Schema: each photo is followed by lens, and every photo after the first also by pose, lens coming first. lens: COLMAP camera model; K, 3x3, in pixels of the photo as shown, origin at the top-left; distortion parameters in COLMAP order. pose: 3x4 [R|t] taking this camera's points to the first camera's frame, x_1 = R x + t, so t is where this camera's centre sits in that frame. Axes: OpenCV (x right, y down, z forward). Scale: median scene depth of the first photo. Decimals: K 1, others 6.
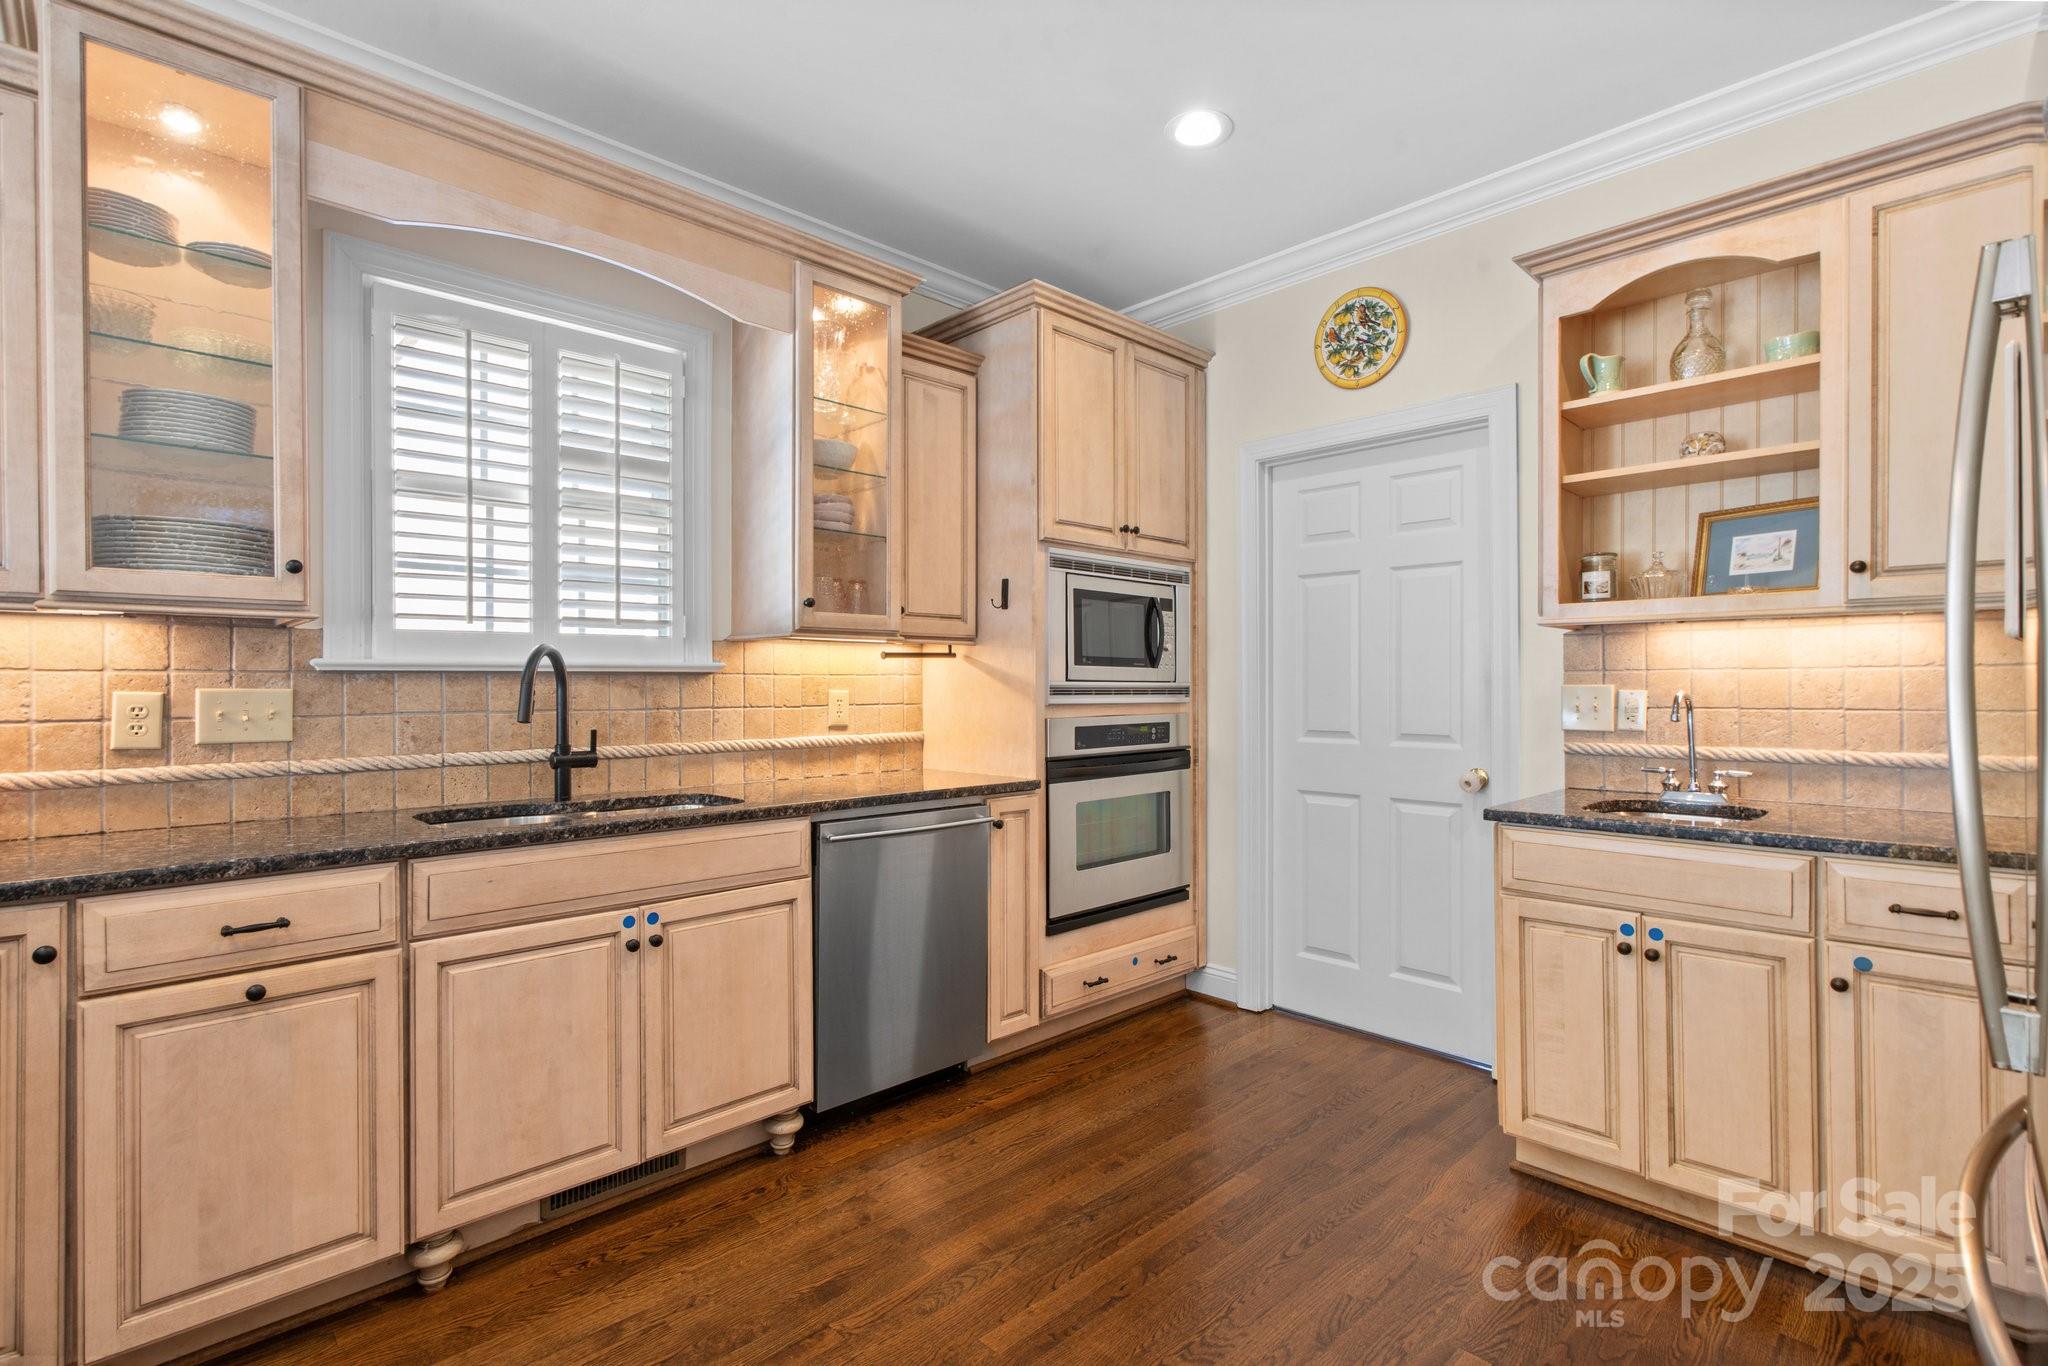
lens RADIAL K [[943.5, 0, 1037.4], [0, 943.5, 691.1], [0, 0, 1]] dist [-0.003134, -0.000019]
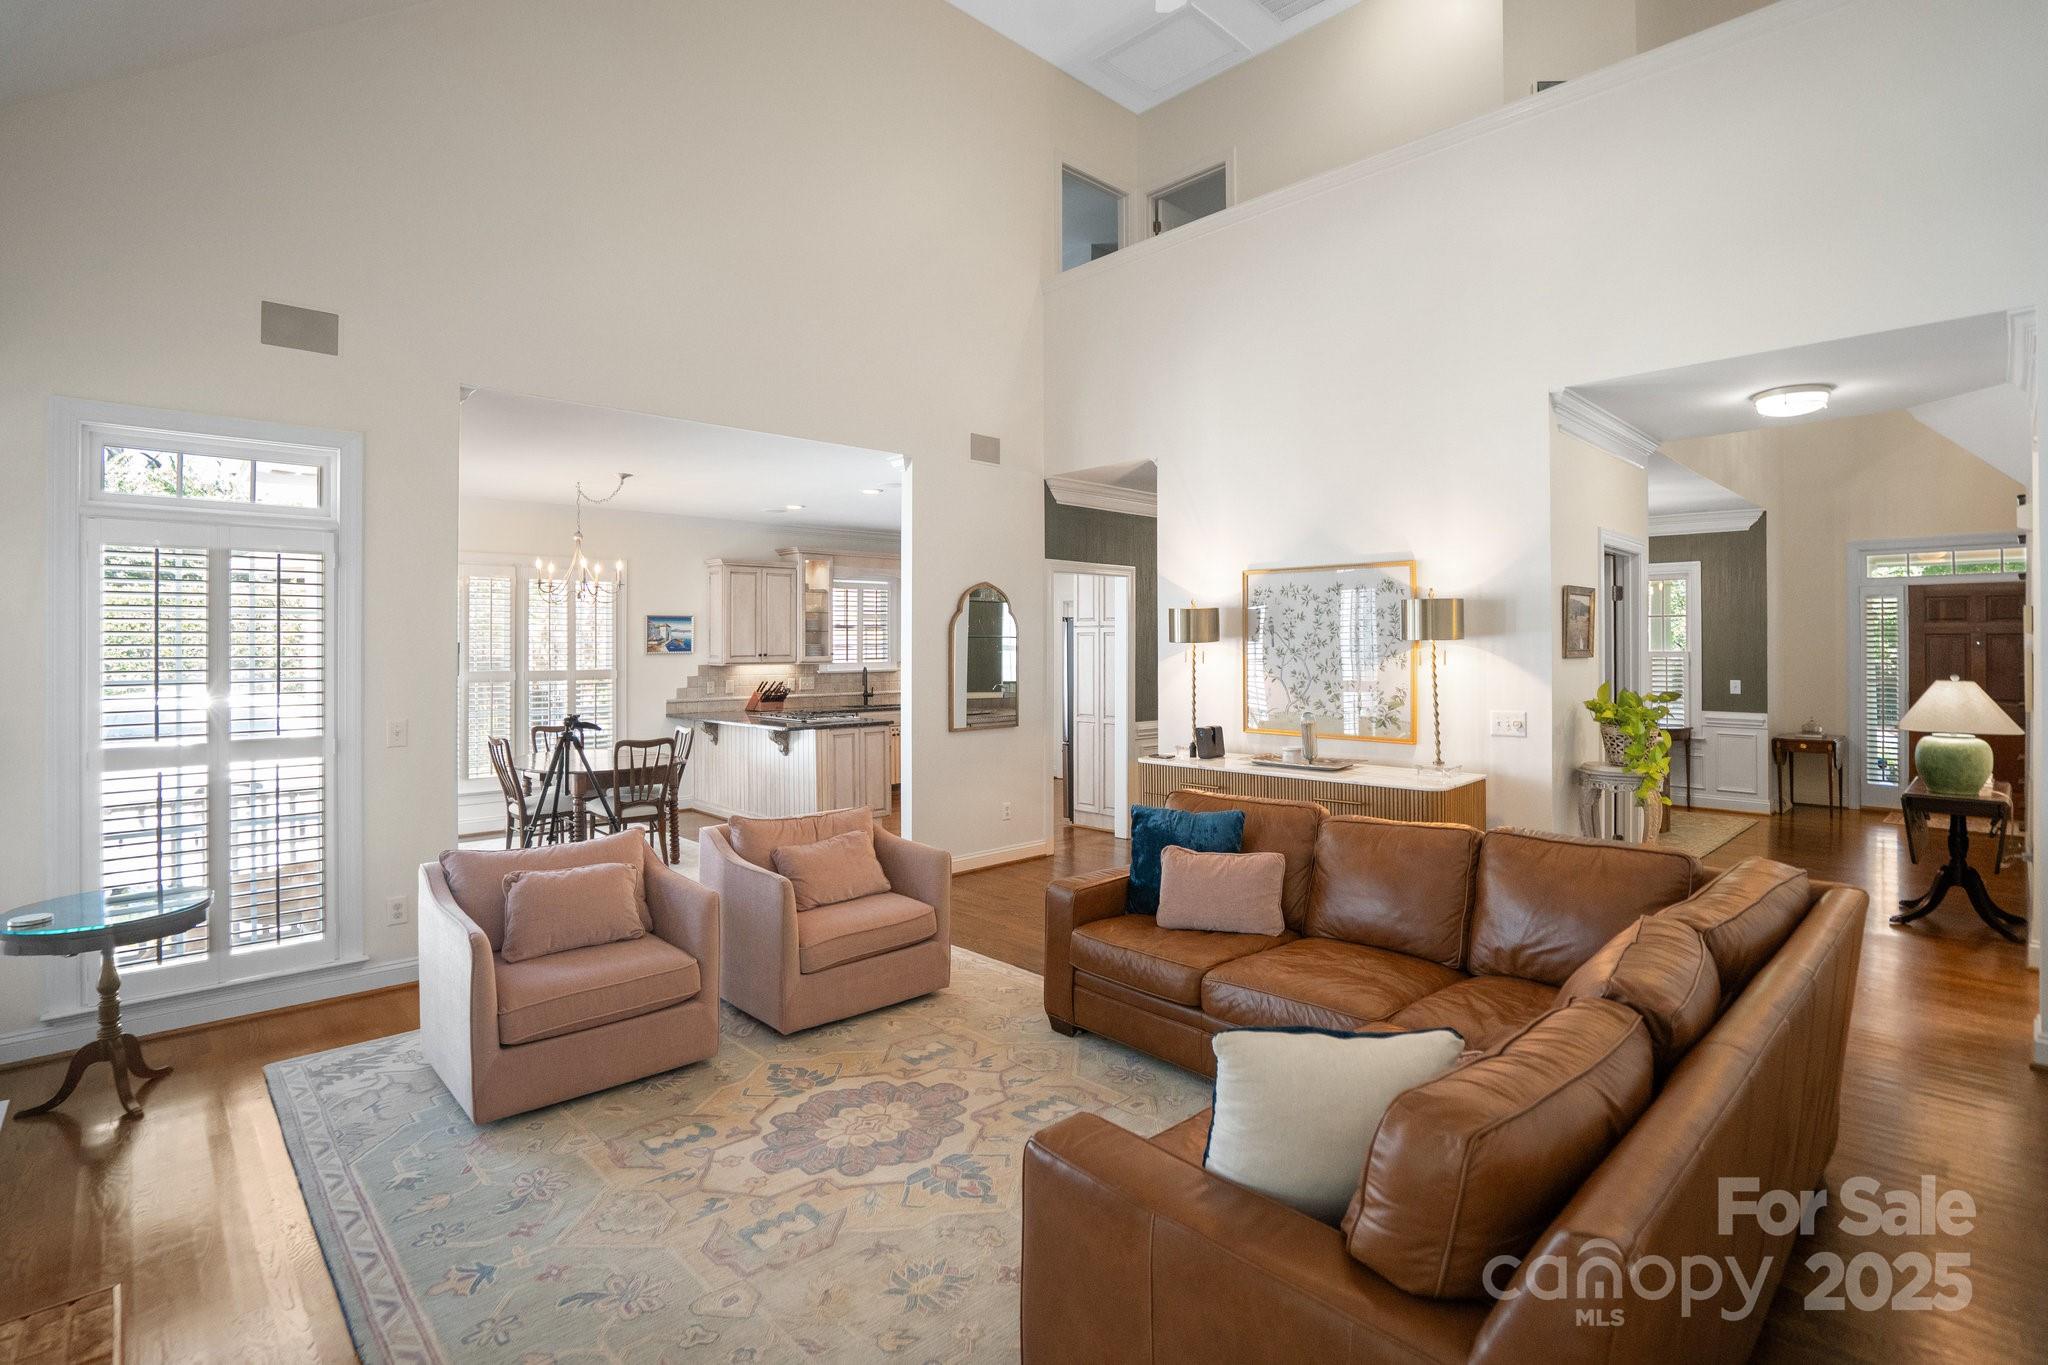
lens RADIAL K [[987.7, 0, 996.8], [0, 987.7, 625.2], [0, 0, 1]] dist [0.000246, 0.000371]
pose [[0.998922, -0.000928, -0.046419, 0.228870], [-0.000329, 0.999634, -0.027067, -0.103340], [0.046427, 0.027053, 0.998555, -3.019251]]
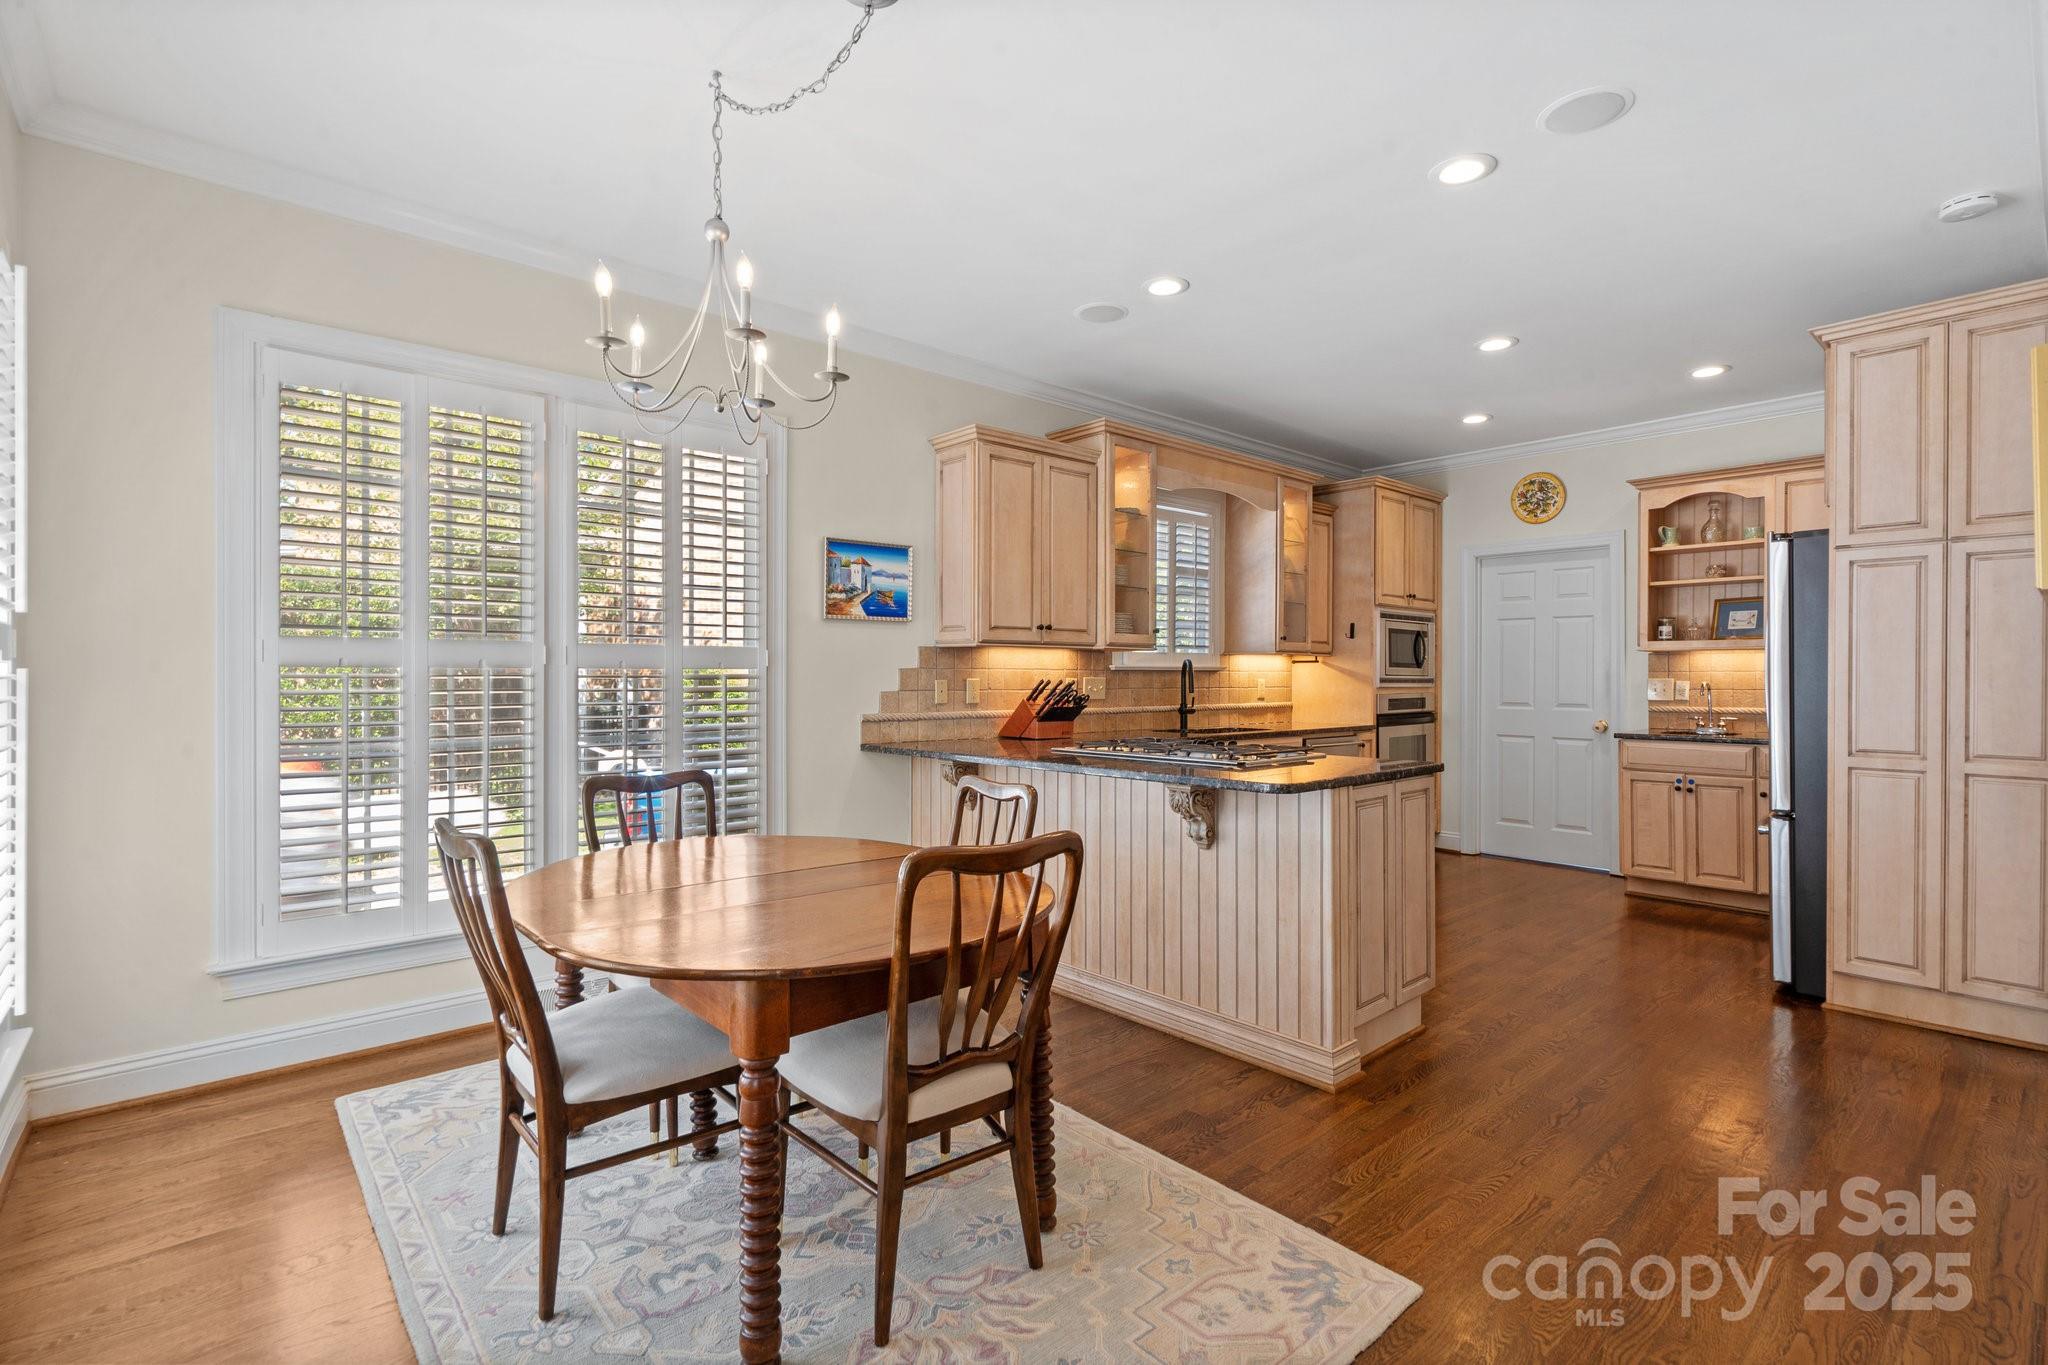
lens RADIAL K [[937.3, 0, 1033.4], [0, 937.3, 683.3], [0, 0, 1]] dist [-0.002561, 0.000323]
pose [[0.998901, 0.005477, -0.046555, -0.733302], [-0.005447, 0.999985, 0.000786, 0.009739], [0.046559, -0.000532, 0.998915, -1.178783]]
